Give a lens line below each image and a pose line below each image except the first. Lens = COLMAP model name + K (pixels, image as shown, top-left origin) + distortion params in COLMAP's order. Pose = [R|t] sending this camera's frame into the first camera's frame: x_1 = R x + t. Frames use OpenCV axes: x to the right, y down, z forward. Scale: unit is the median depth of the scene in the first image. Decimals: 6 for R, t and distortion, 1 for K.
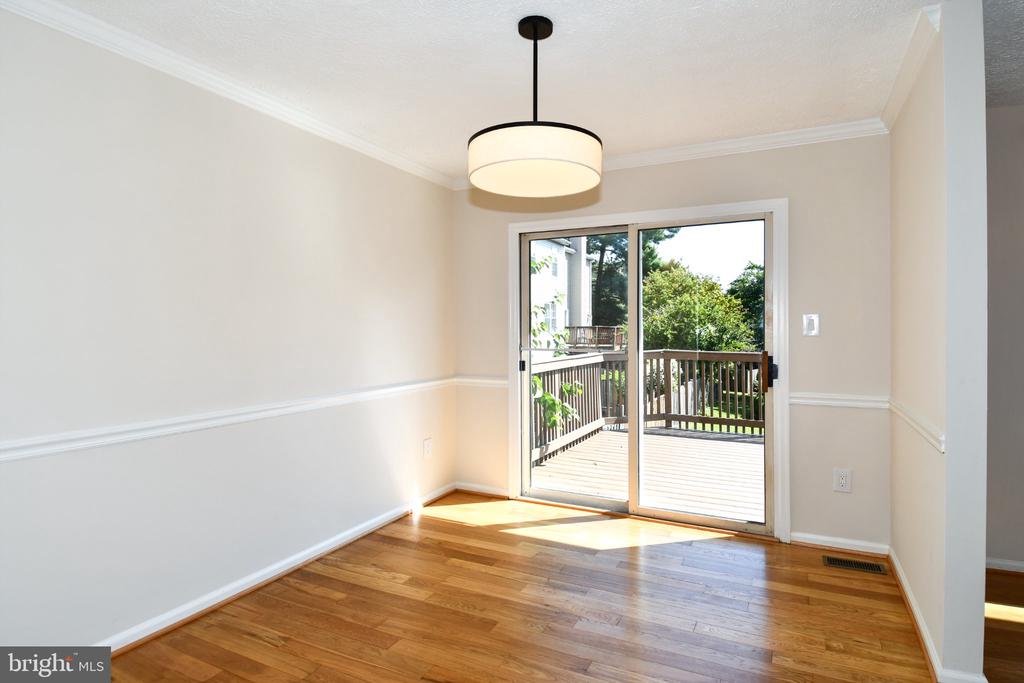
lens RADIAL K [[544.7, 0, 530.8], [0, 544.7, 330.6], [0, 0, 1]] dist [0.037097, -0.050126]
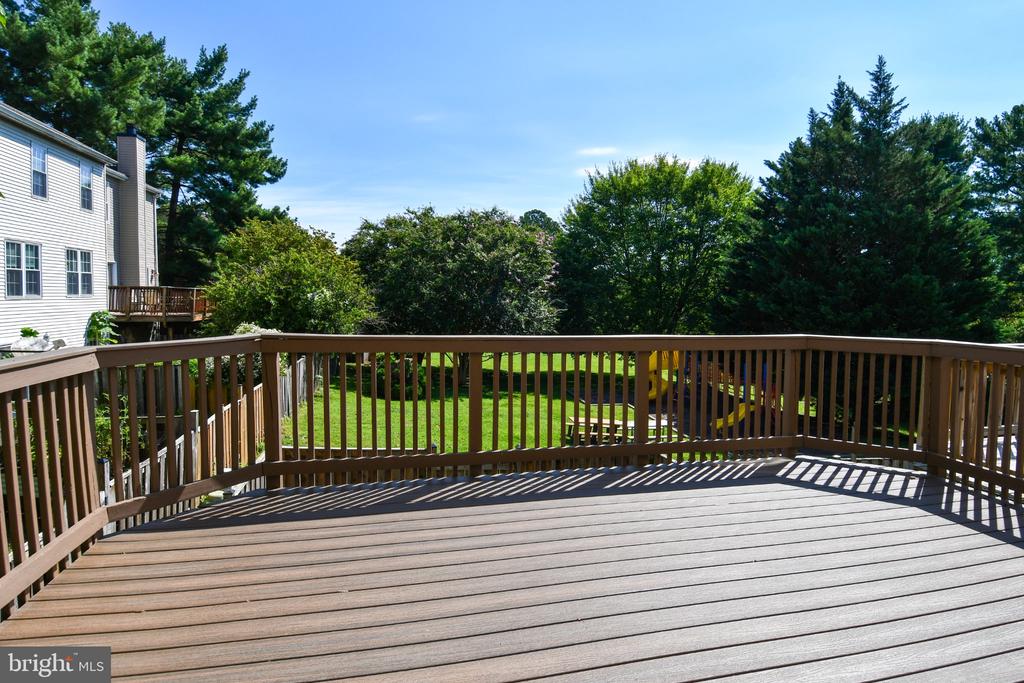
lens RADIAL K [[544.7, 0, 530.8], [0, 544.7, 330.6], [0, 0, 1]] dist [0.037097, -0.050126]
pose [[0.772435, -0.025269, 0.634591, 0.035366], [-0.015434, 0.998166, 0.058533, -0.000195], [-0.634907, -0.055007, 0.770628, 0.139468]]
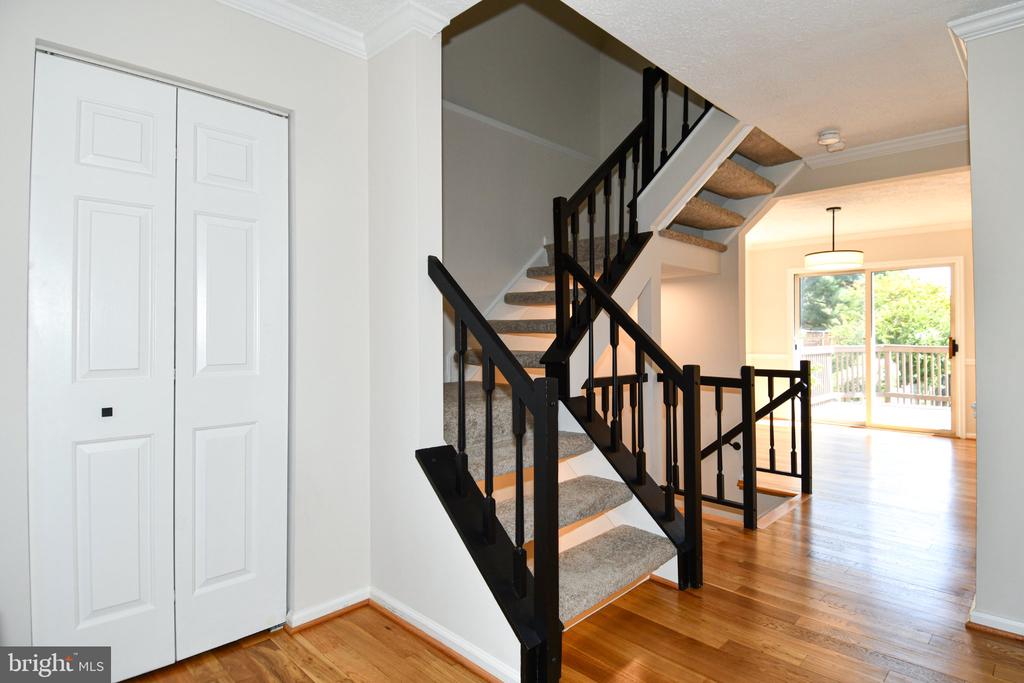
lens RADIAL K [[544.7, 0, 530.8], [0, 544.7, 330.6], [0, 0, 1]] dist [0.037097, -0.050126]
pose [[0.948861, -0.000406, -0.315695, -0.039815], [-0.003361, 0.999930, -0.011387, 0.004739], [0.315677, 0.011866, 0.948792, -0.141978]]
